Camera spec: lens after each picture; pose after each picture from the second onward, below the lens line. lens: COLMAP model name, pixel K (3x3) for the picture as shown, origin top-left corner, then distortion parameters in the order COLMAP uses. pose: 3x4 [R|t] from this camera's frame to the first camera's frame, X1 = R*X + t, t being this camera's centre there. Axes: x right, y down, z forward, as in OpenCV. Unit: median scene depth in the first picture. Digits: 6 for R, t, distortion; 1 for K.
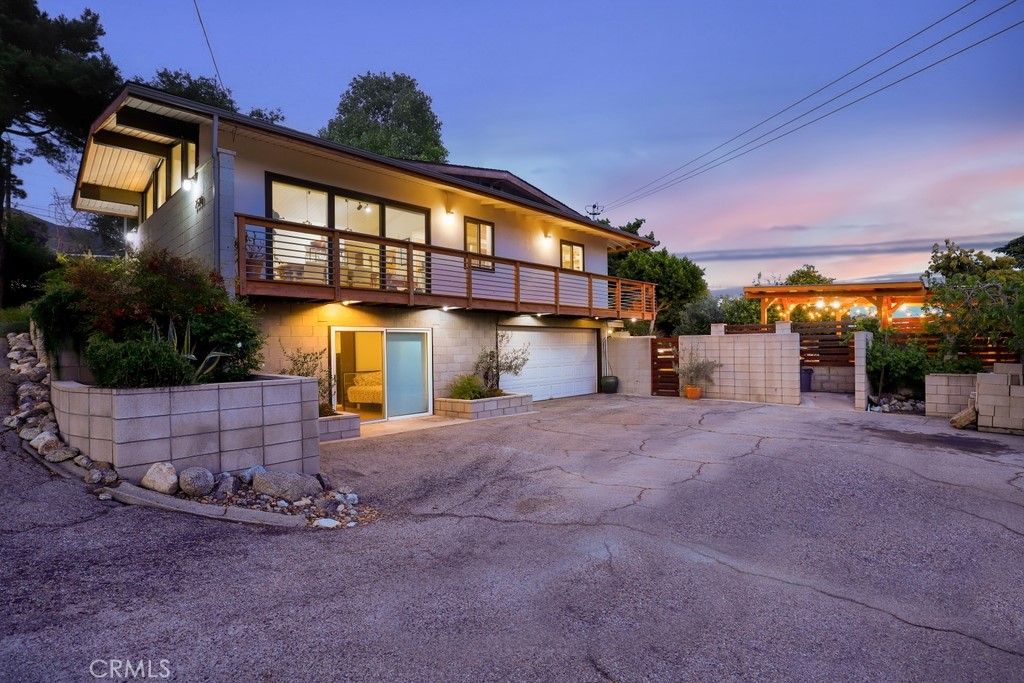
lens RADIAL K [[480.8, 0, 512.0], [0, 480.8, 341.5], [0, 0, 1]] dist [-0.039633, 0.000075]
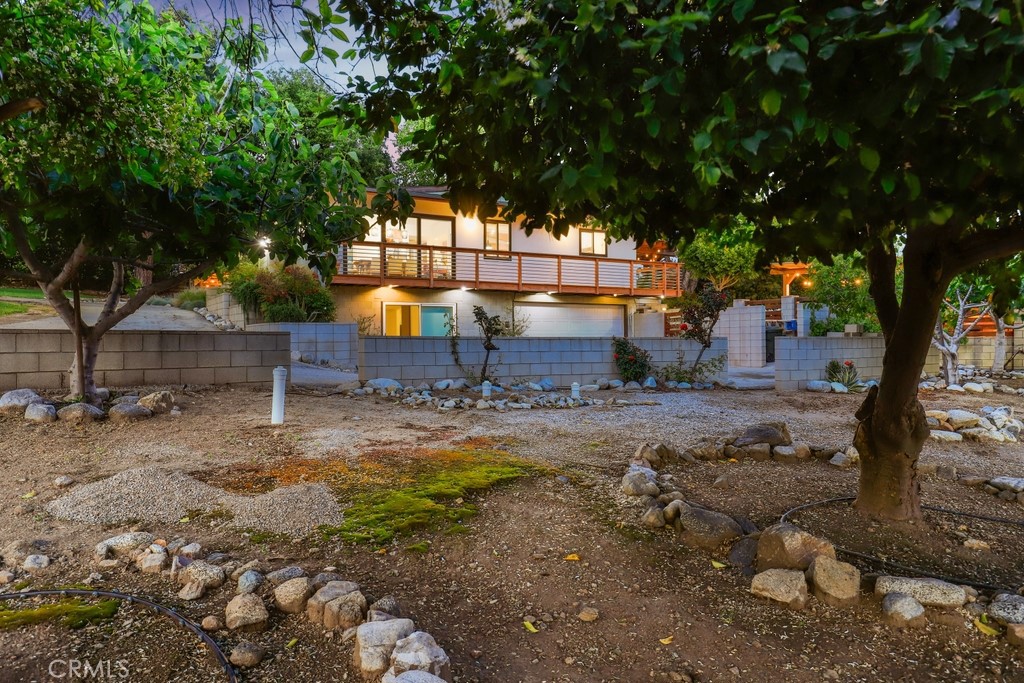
lens RADIAL K [[712.8, 0, 512.0], [0, 712.8, 341.5], [0, 0, 1]] dist [0.000598, 0.000160]
pose [[0.956396, 0.005852, -0.292013, 0.630638], [-0.003944, 0.999967, 0.007124, 0.071468], [0.292045, -0.005662, 0.956388, -0.985592]]
